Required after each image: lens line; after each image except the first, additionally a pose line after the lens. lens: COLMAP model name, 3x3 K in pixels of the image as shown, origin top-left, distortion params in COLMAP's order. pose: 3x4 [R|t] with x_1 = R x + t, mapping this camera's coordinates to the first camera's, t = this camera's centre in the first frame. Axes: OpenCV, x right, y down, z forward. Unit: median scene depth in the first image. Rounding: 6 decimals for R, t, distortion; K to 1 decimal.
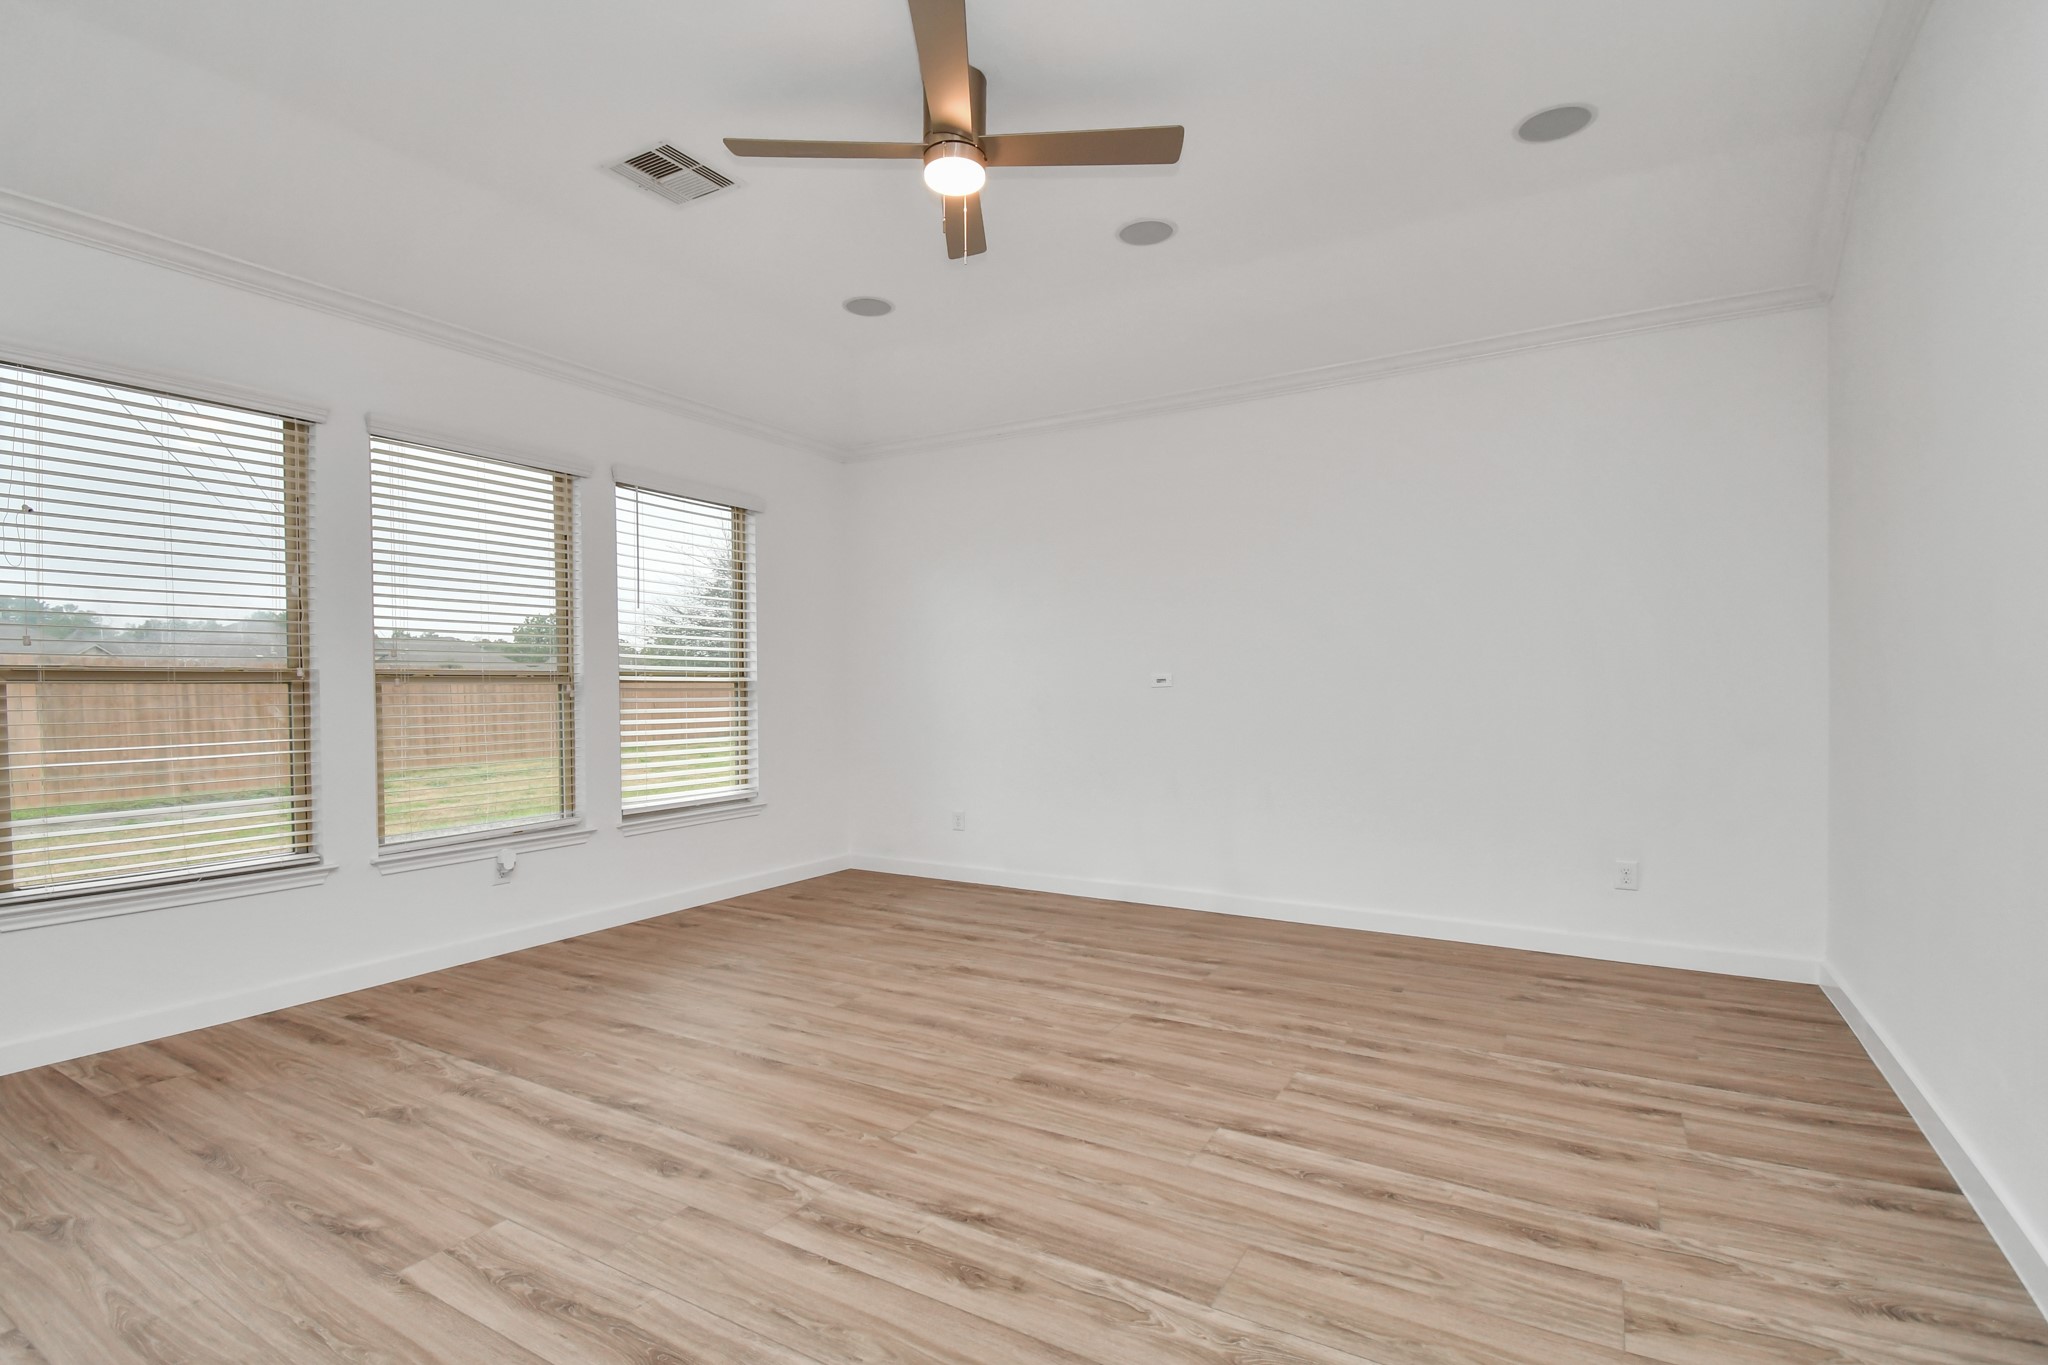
lens RADIAL K [[944.7, 0, 996.1], [0, 944.7, 696.5], [0, 0, 1]] dist [0.015267, -0.021718]
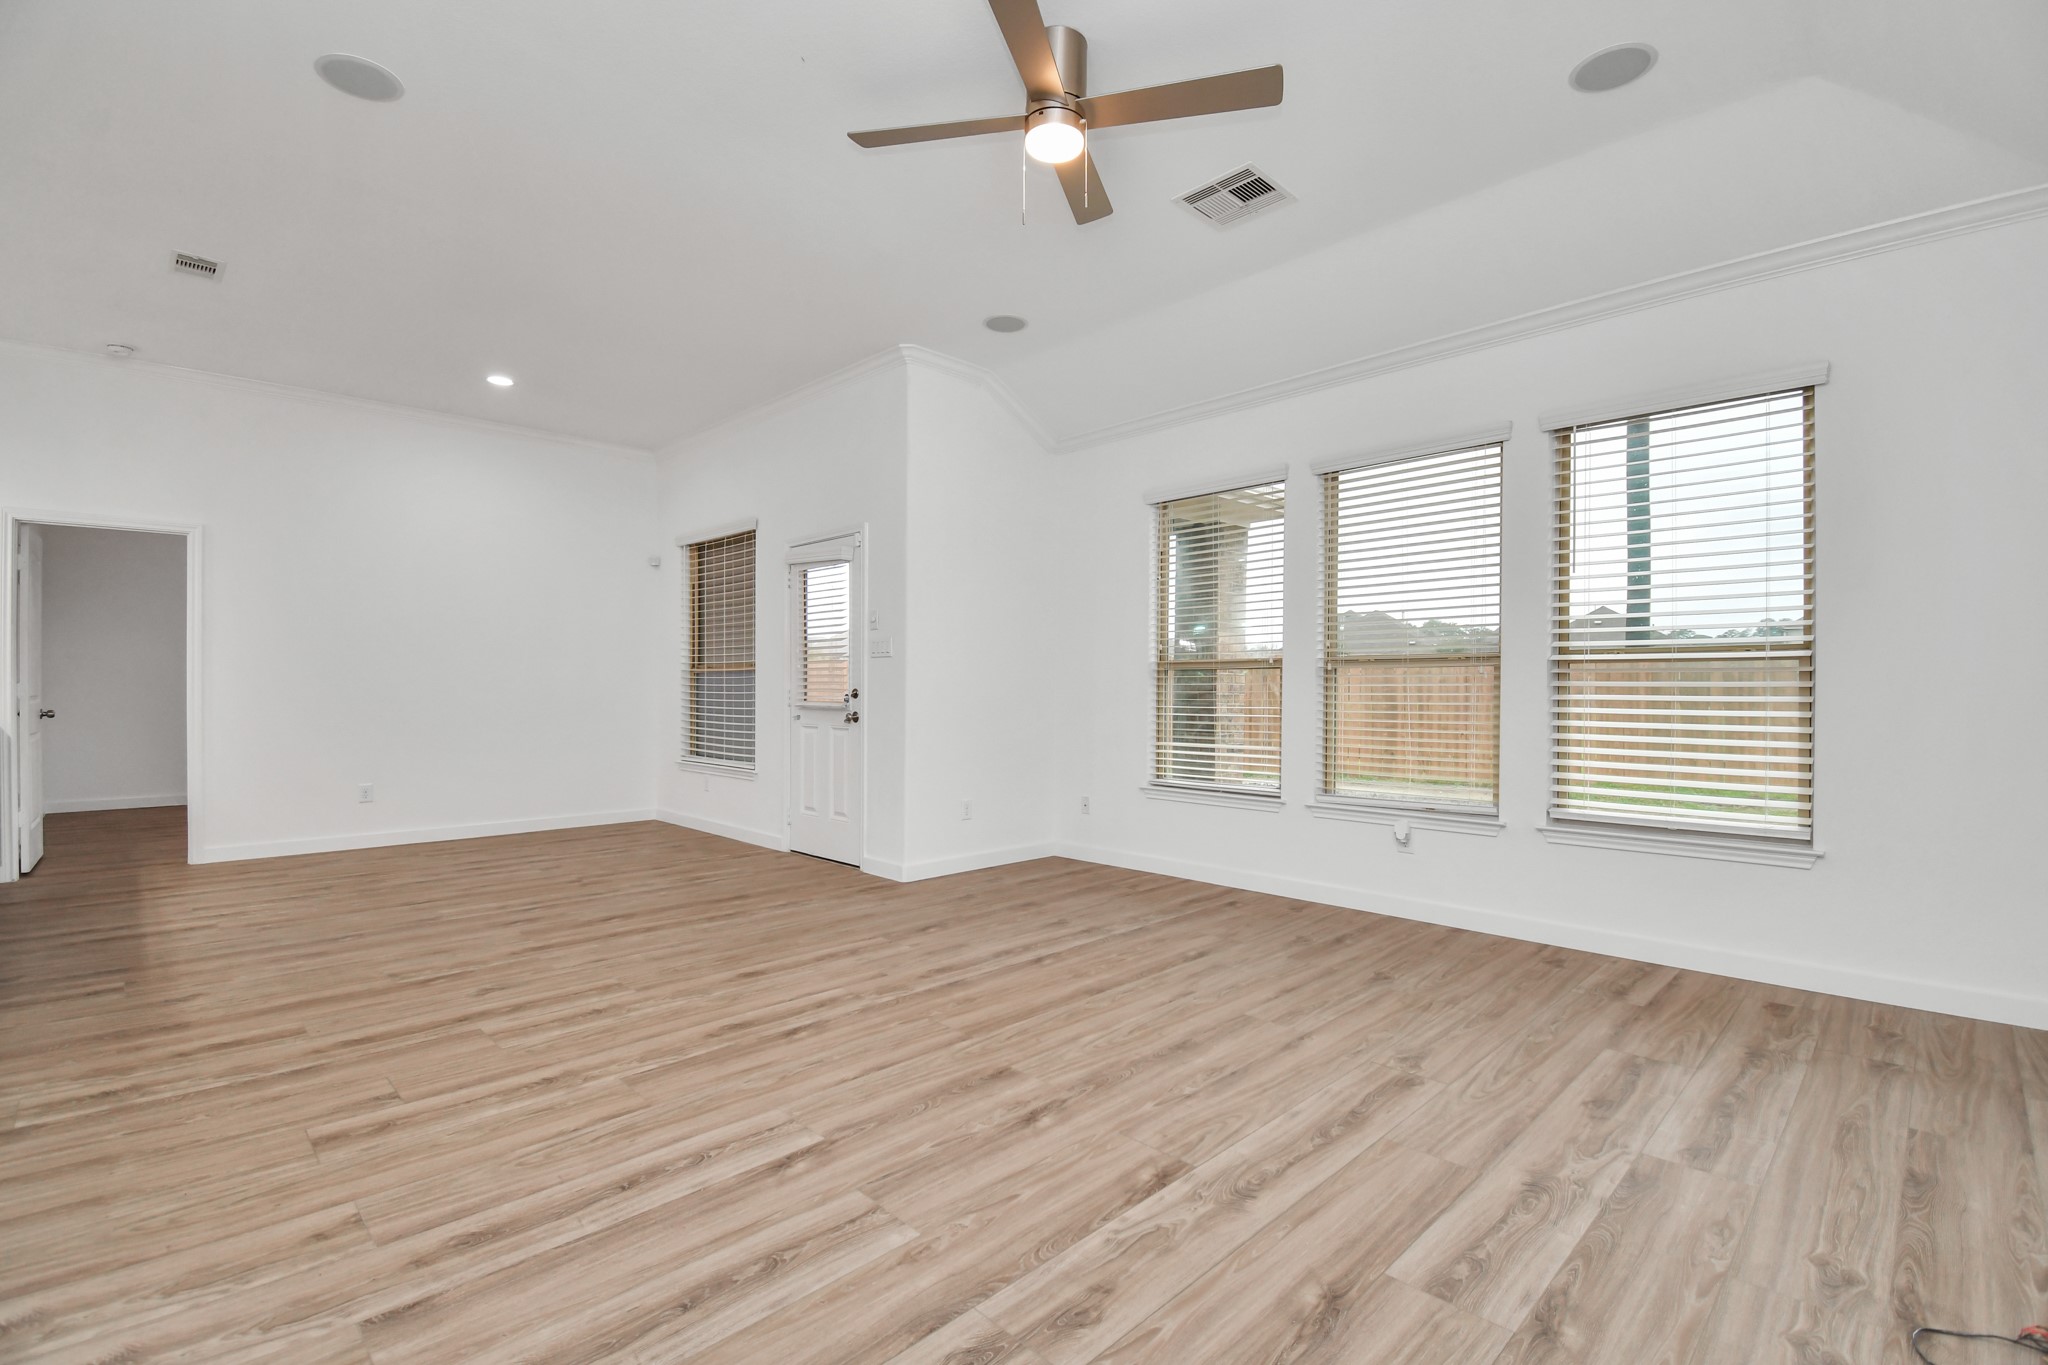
lens RADIAL K [[944.7, 0, 1043.4], [0, 944.7, 676.8], [0, 0, 1]] dist [0.015267, -0.021718]
pose [[-0.233915, -0.008905, -0.972216, 0.926517], [-0.007832, 0.999943, -0.007275, 0.004023], [0.972225, 0.005912, -0.233971, 1.203776]]
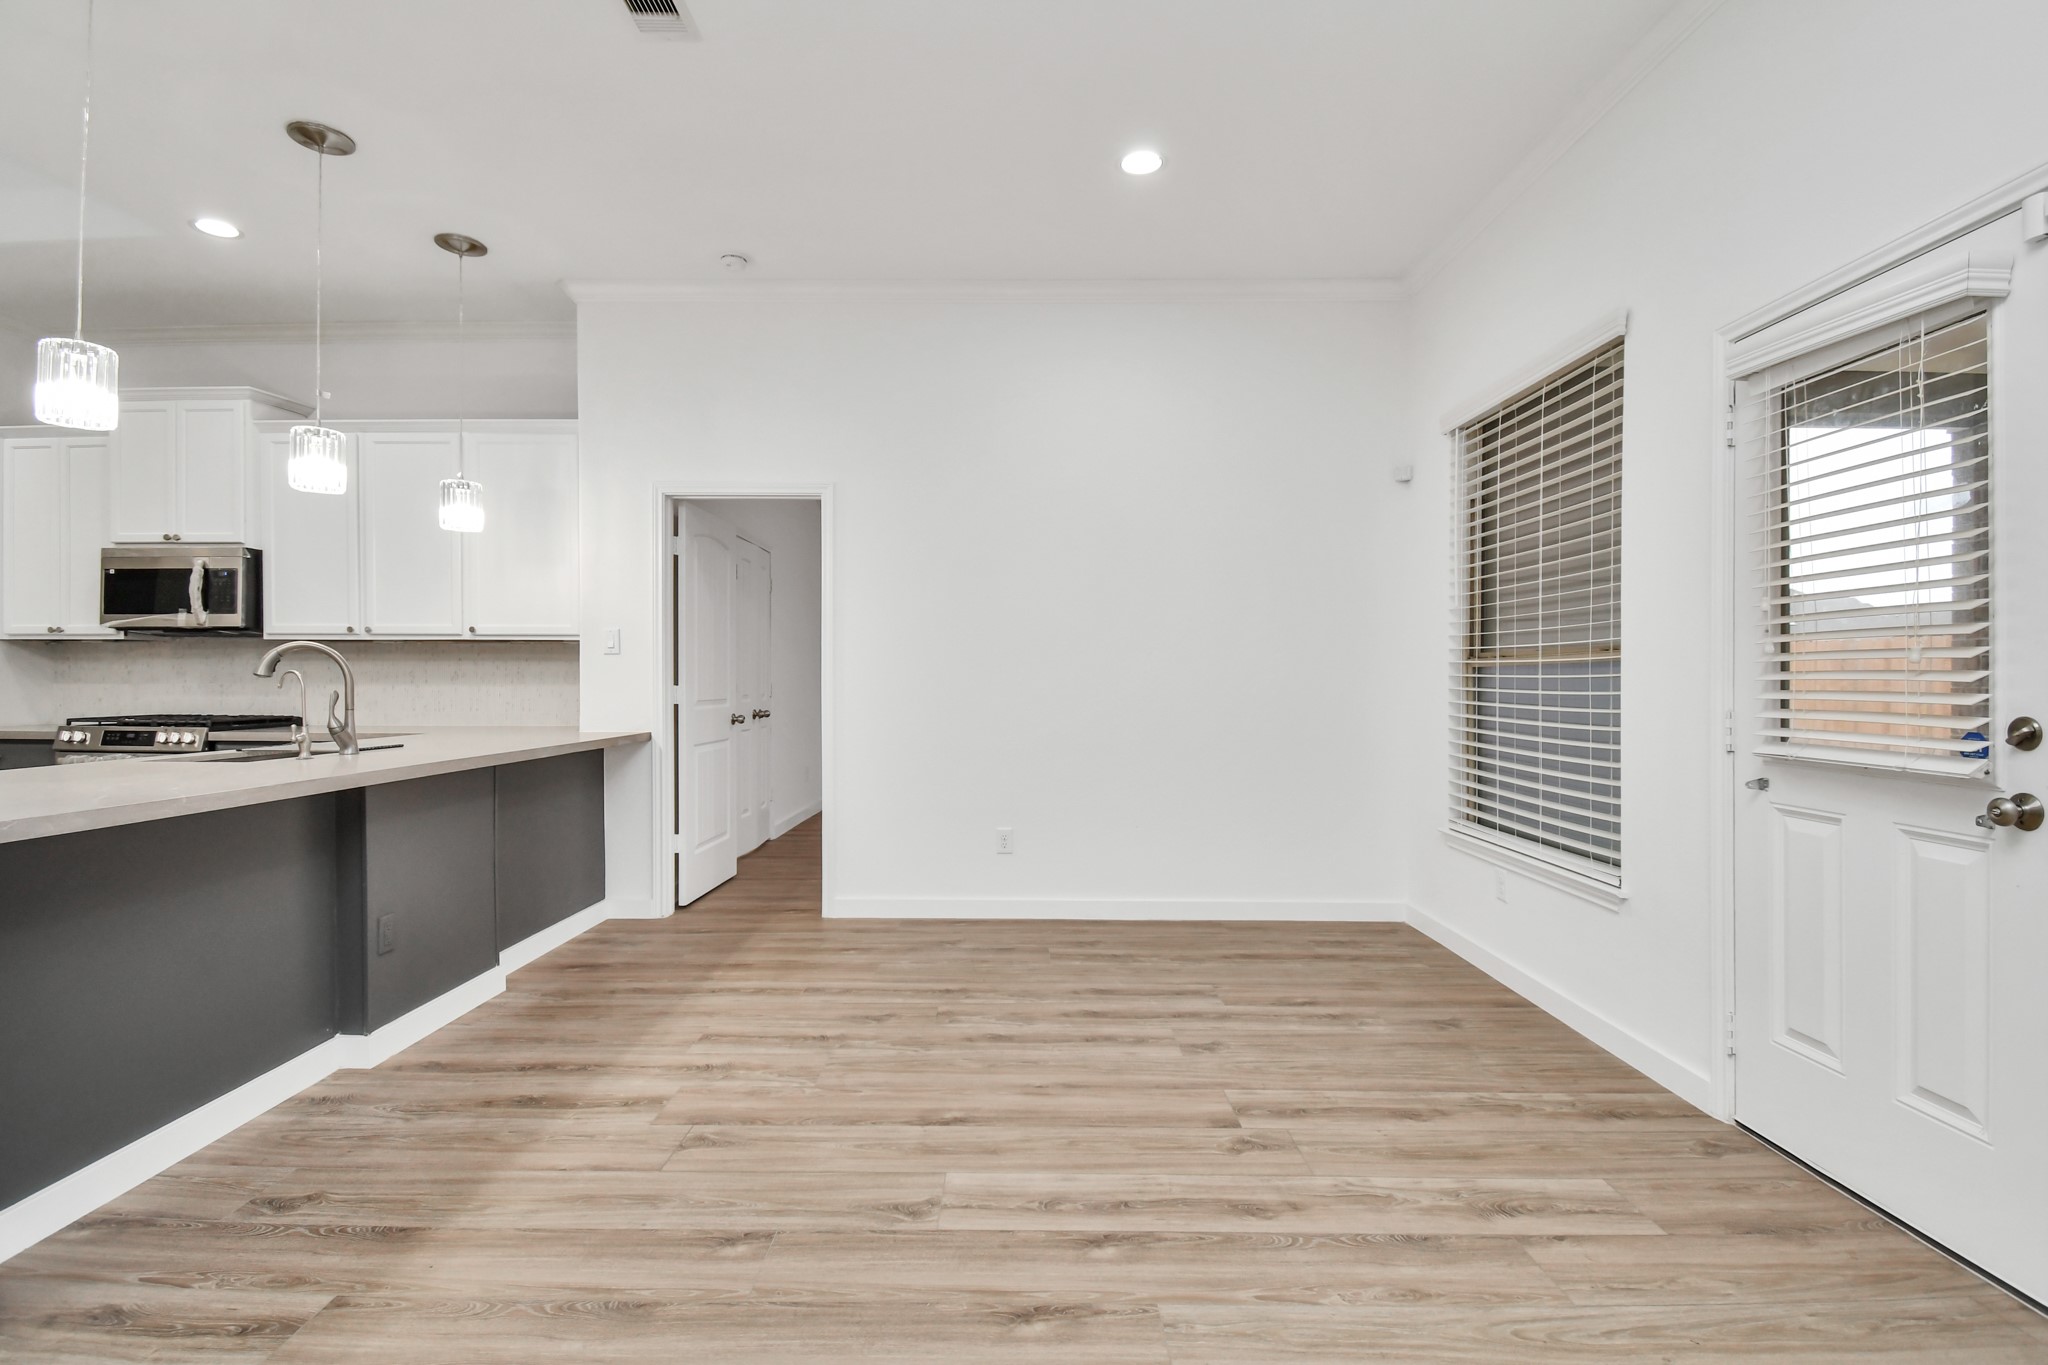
lens RADIAL K [[944.7, 0, 980.8], [0, 944.7, 675.3], [0, 0, 1]] dist [0.015267, -0.021718]
pose [[-0.869650, -0.000647, -0.493668, -0.014922], [-0.005151, 0.999957, 0.007763, -0.016122], [0.493641, 0.009294, -0.869616, 0.545245]]
